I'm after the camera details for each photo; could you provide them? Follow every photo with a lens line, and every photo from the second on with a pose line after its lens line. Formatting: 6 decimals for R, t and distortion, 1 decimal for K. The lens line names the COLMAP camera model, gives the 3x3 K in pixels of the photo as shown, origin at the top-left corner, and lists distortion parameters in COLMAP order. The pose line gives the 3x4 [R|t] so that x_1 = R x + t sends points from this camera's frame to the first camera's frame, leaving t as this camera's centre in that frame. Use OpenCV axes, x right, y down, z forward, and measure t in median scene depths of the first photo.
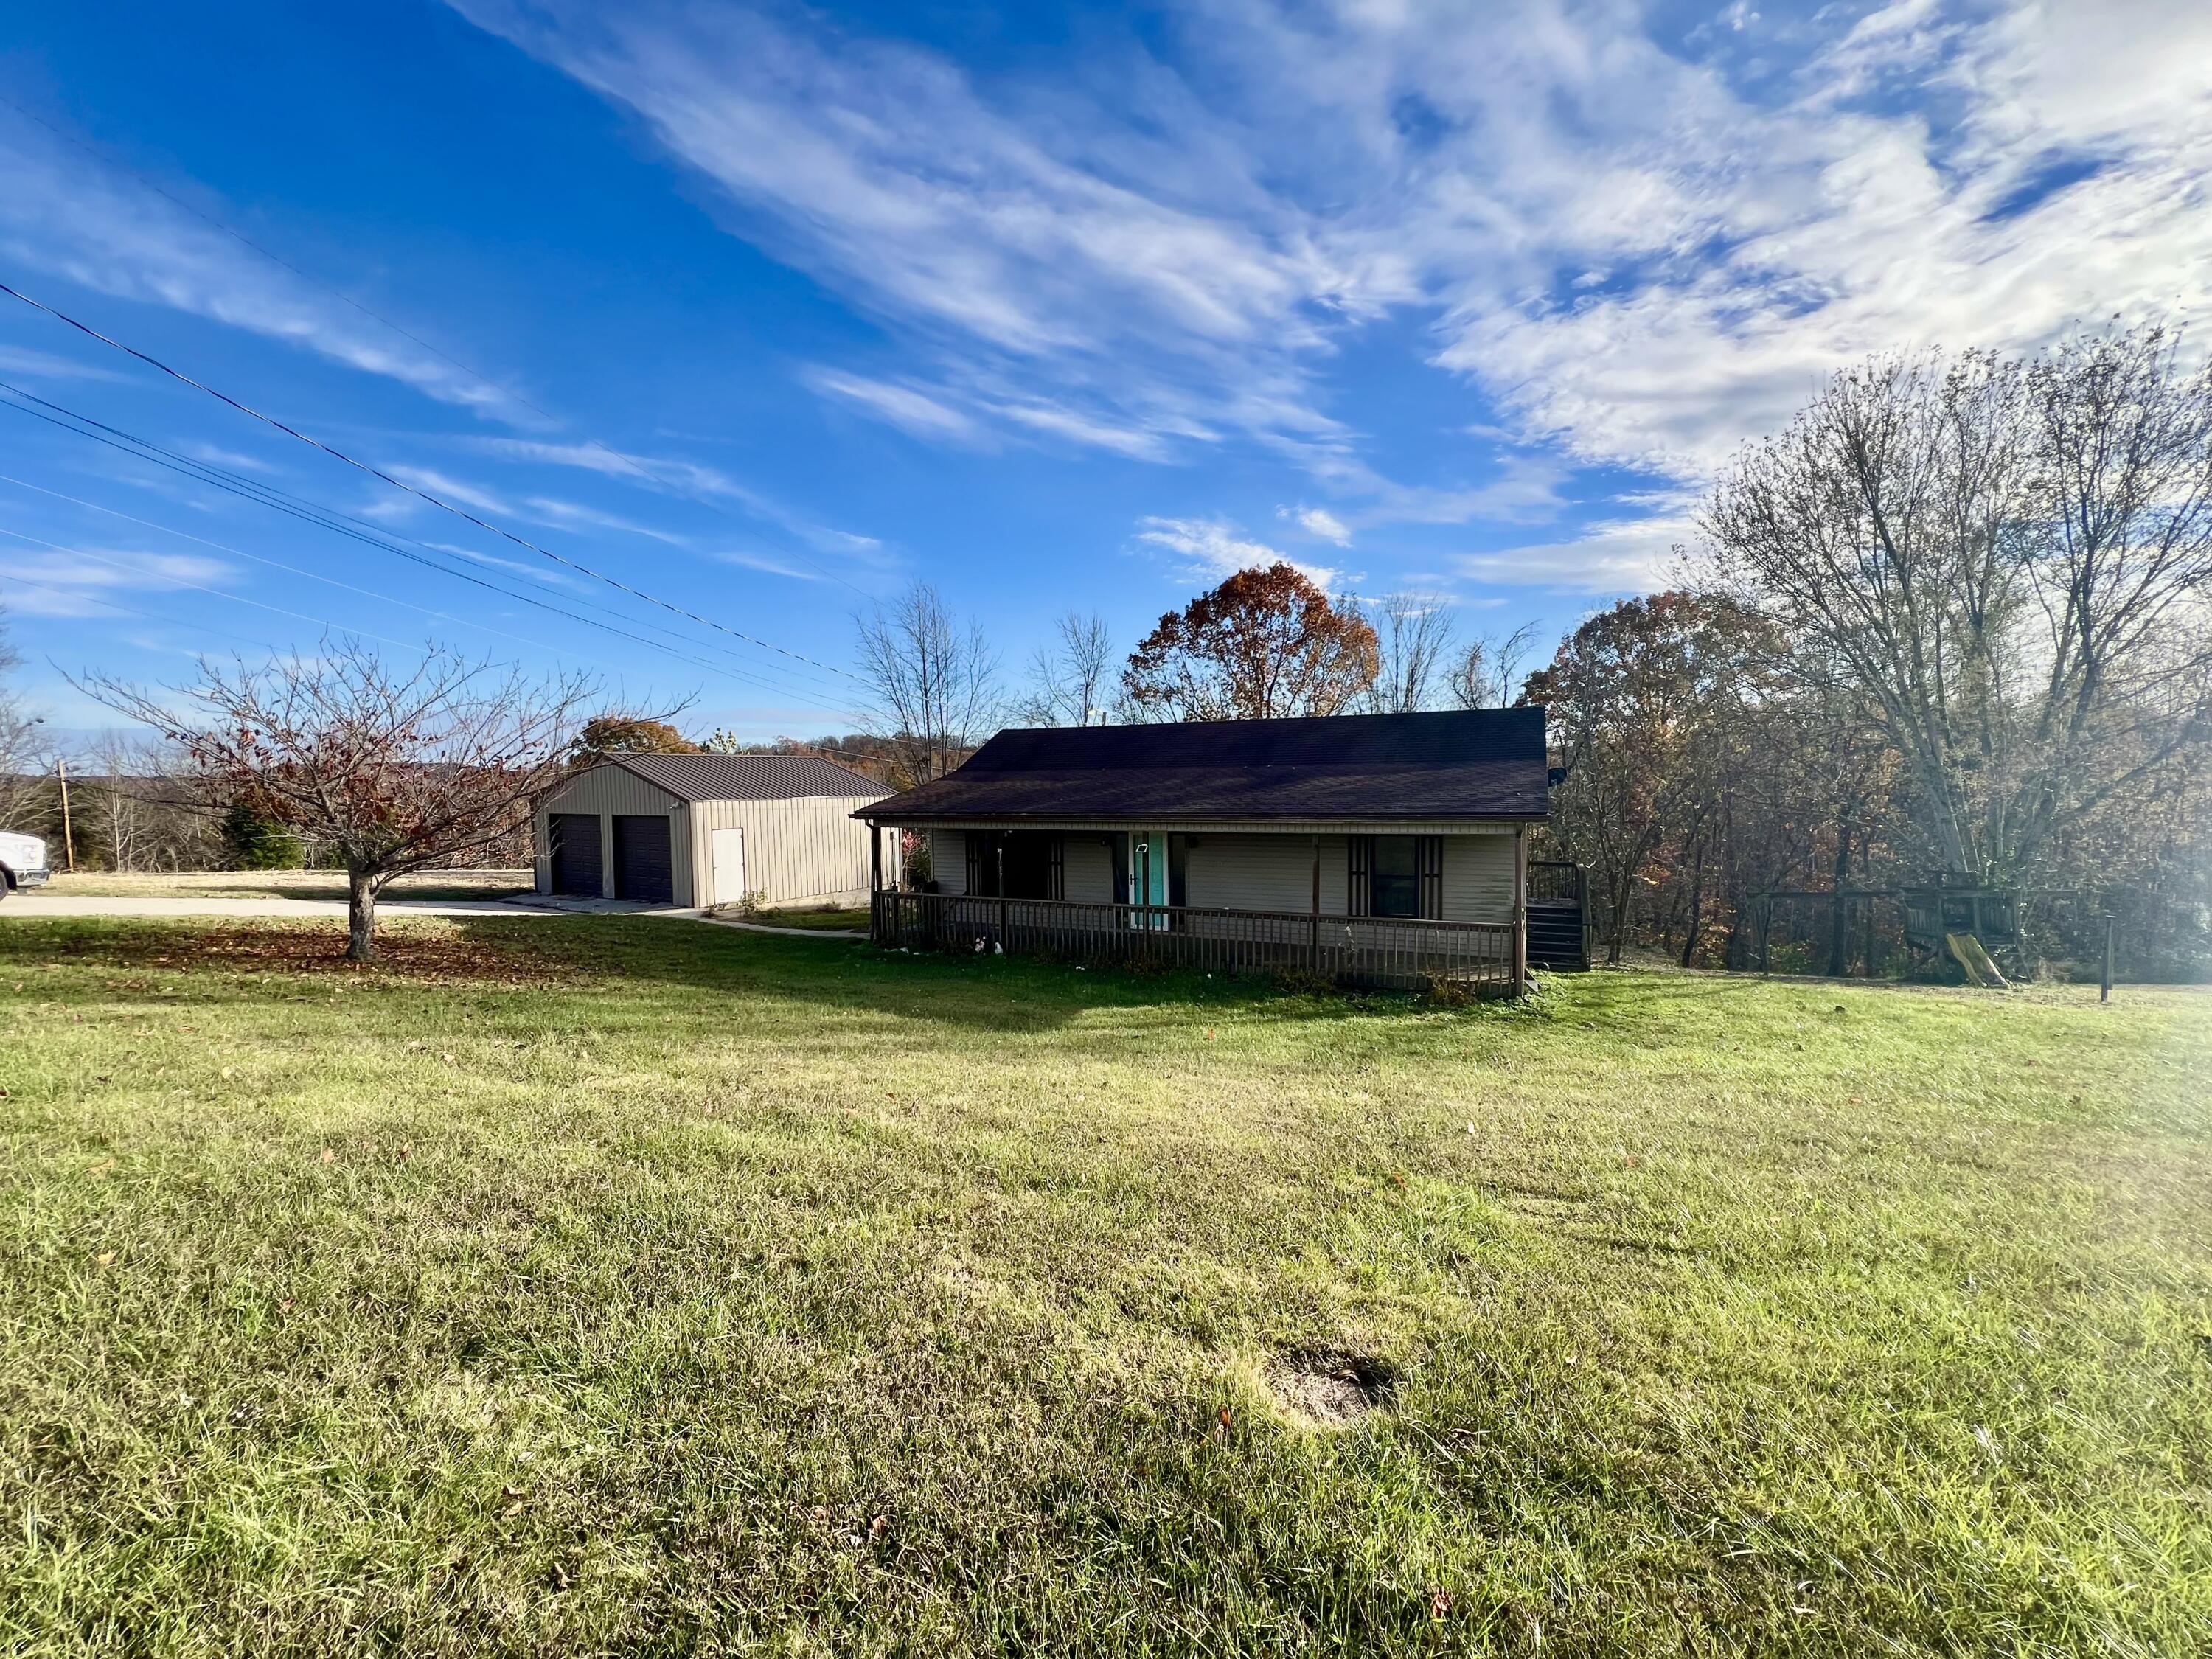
lens RADIAL K [[884.5, 0, 1102.8], [0, 884.5, 824.5], [0, 0, 1]] dist [0.001070, -0.000394]
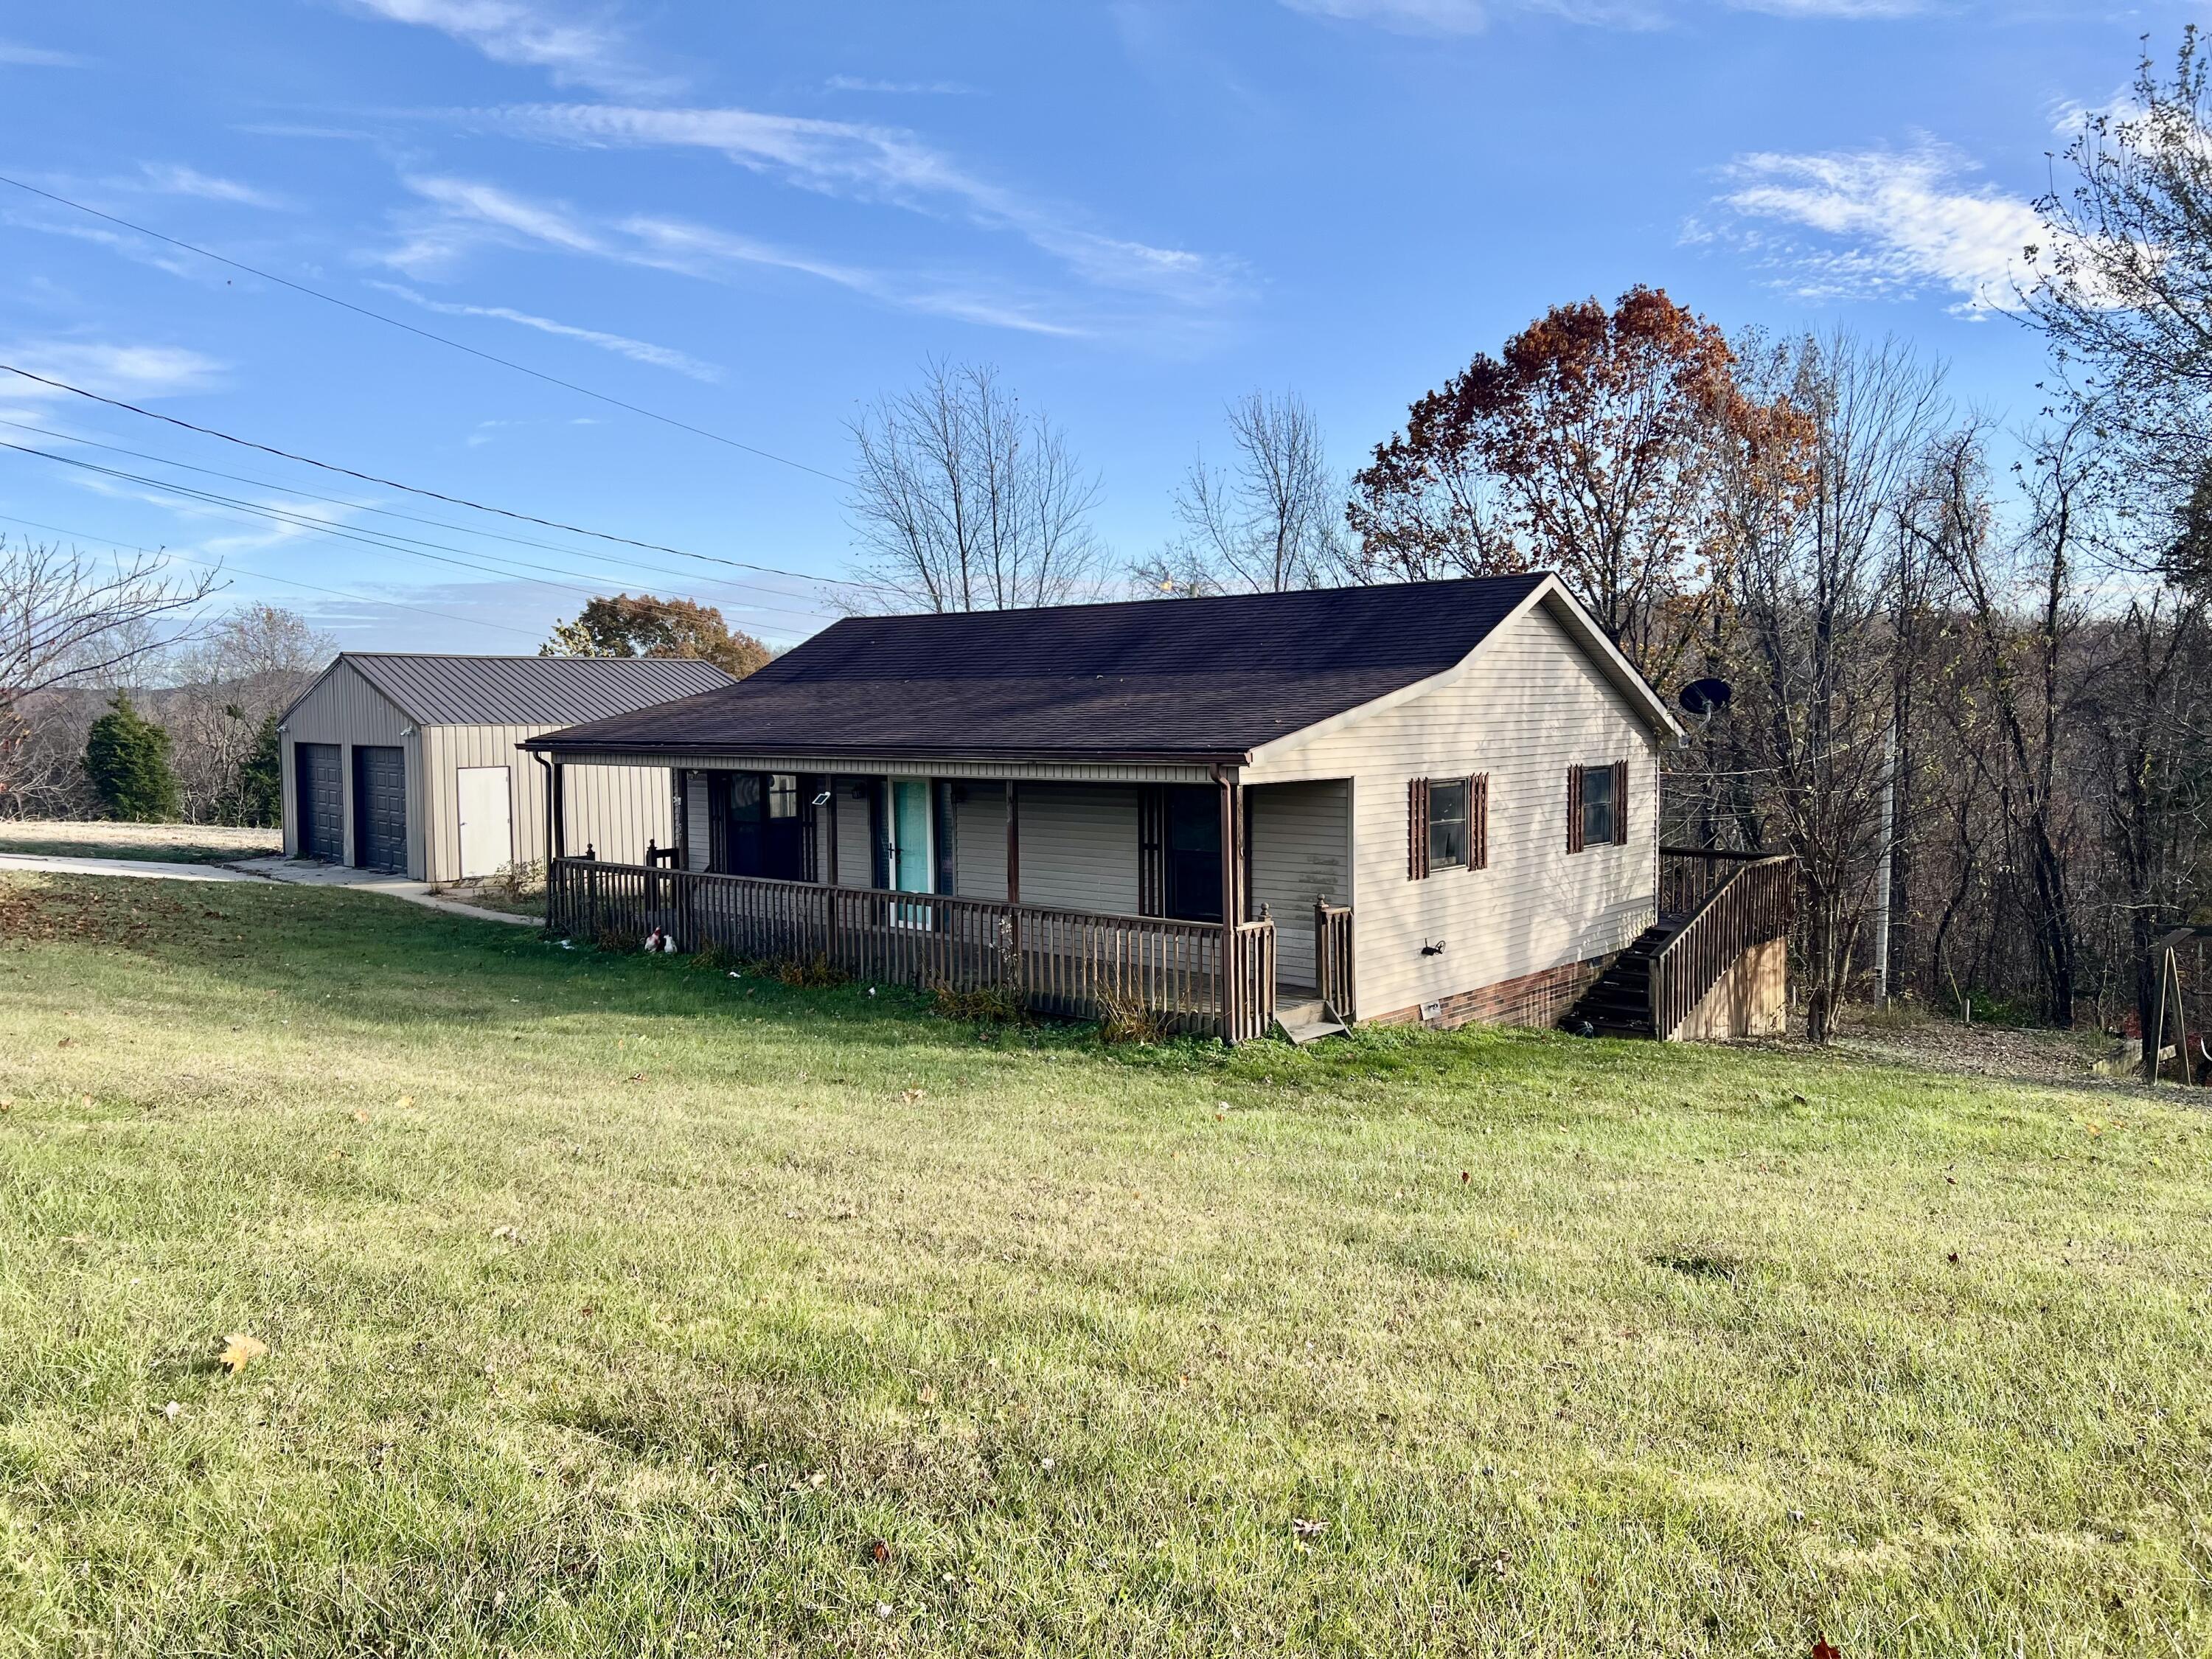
lens RADIAL K [[1689.5, 0, 1111.7], [0, 1689.5, 832.5], [0, 0, 1]] dist [0.047645, 0.000972]
pose [[0.955981, 0.029098, -0.291982, 0.419141], [-0.021848, 0.999367, 0.028061, 0.007508], [0.292614, -0.020446, 0.956012, -0.101352]]
